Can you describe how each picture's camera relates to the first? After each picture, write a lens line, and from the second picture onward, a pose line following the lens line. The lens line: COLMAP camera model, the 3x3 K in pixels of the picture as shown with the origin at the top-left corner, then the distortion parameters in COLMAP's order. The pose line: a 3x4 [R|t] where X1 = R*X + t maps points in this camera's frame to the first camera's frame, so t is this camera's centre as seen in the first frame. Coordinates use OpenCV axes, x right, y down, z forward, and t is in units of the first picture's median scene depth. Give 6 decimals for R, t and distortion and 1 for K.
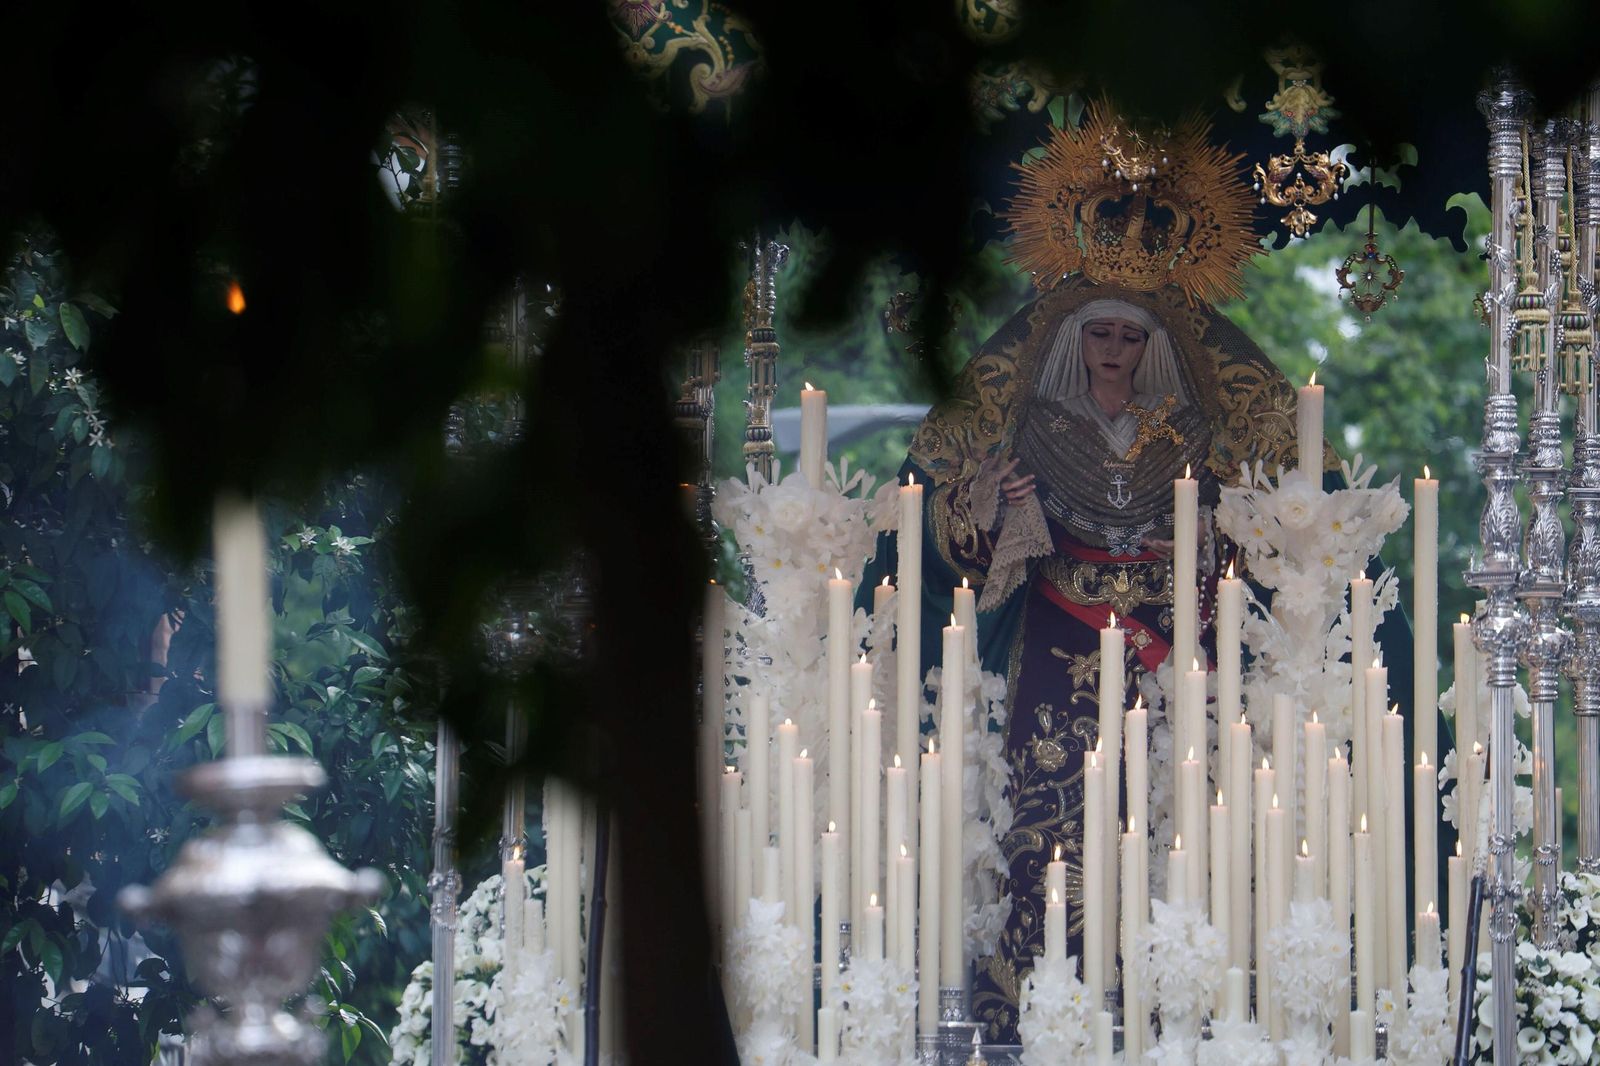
lens RADIAL K [[9554.1, 0, 800.0], [0, 9554.1, 533.0], [0, 0, 1]] dist [2.653735, -6.369101]
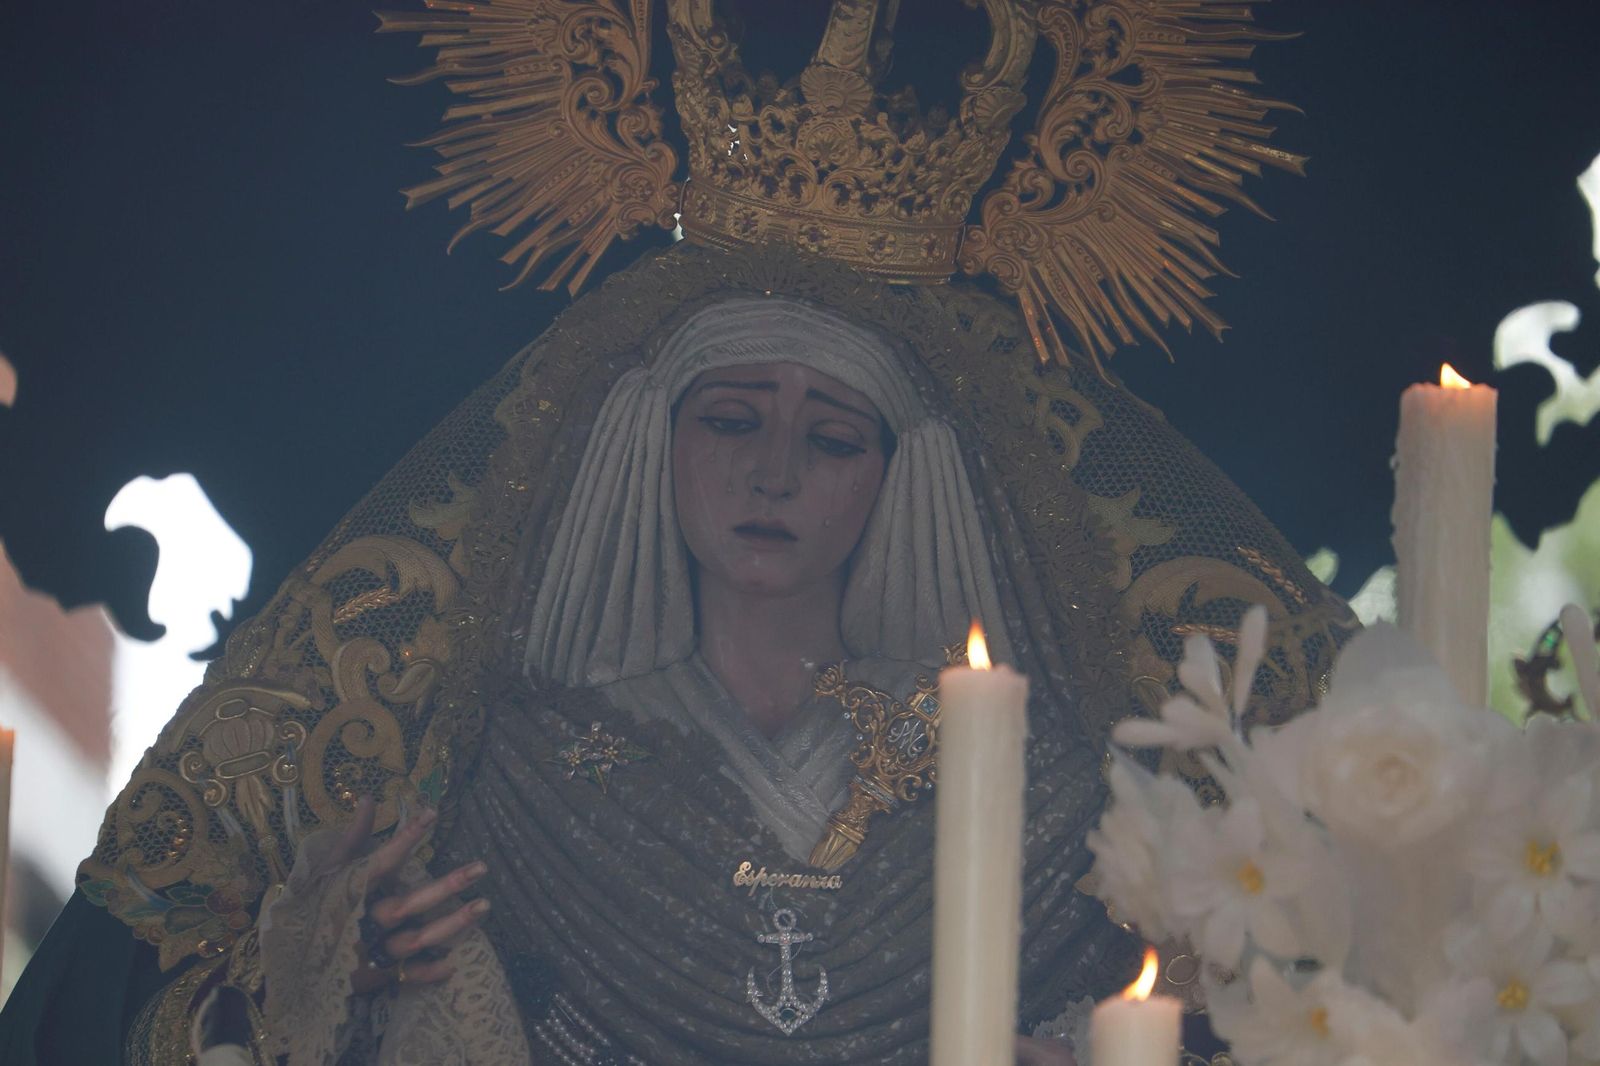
lens RADIAL K [[11508.6, 0, 800.0], [0, 11508.6, 533.0], [0, 0, 1]] dist [3.953456, 29.113828]
pose [[0.999747, 0.022199, -0.003606, 0.034697], [-0.022460, 0.977215, -0.211062, 0.056892], [-0.001161, 0.211089, 0.977466, 0.653395]]
